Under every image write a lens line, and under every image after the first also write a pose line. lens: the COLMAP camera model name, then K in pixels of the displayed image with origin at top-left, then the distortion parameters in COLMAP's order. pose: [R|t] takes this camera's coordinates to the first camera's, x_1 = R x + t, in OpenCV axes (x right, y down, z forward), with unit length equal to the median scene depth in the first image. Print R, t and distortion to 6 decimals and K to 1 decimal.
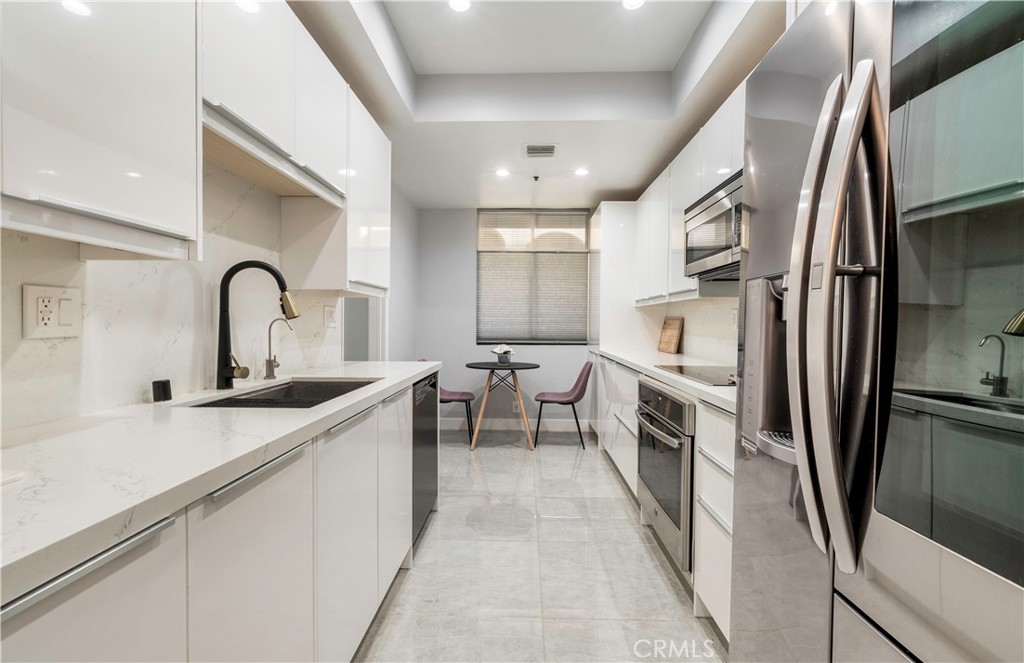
lens RADIAL K [[441.1, 0, 512.0], [0, 441.1, 331.5], [0, 0, 1]] dist [0.000807, 0.000078]
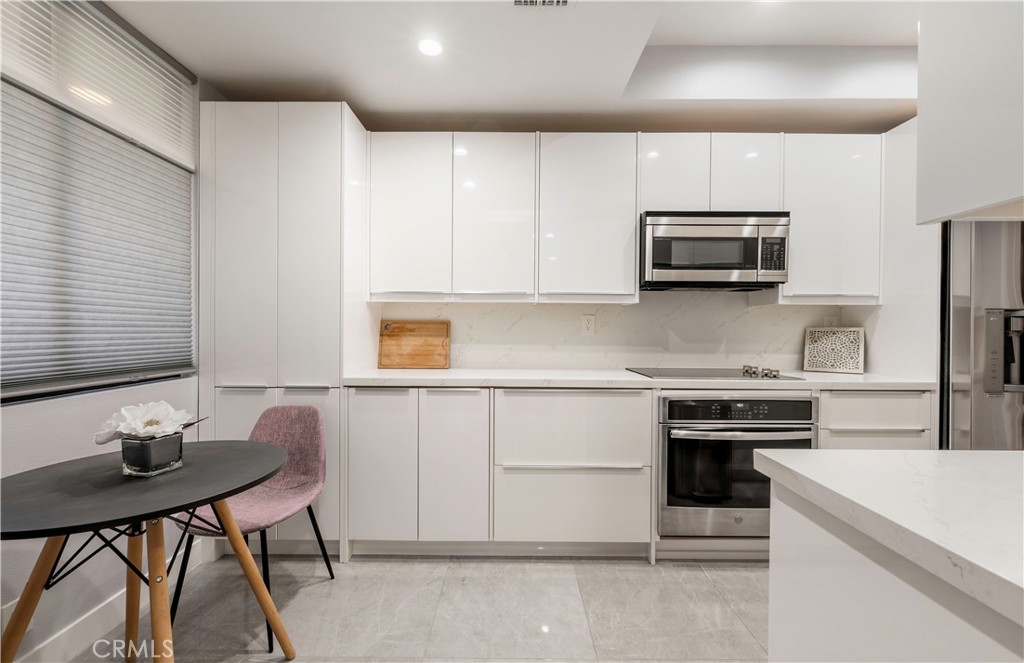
lens RADIAL K [[425.8, 0, 506.7], [0, 425.8, 325.8], [0, 0, 1]] dist [-0.010214, -0.000092]
pose [[-0.013900, -0.001559, 0.999902, -0.480255], [0.014410, 0.999895, 0.001759, -0.028775], [-0.999800, 0.014433, -0.013876, 1.183663]]
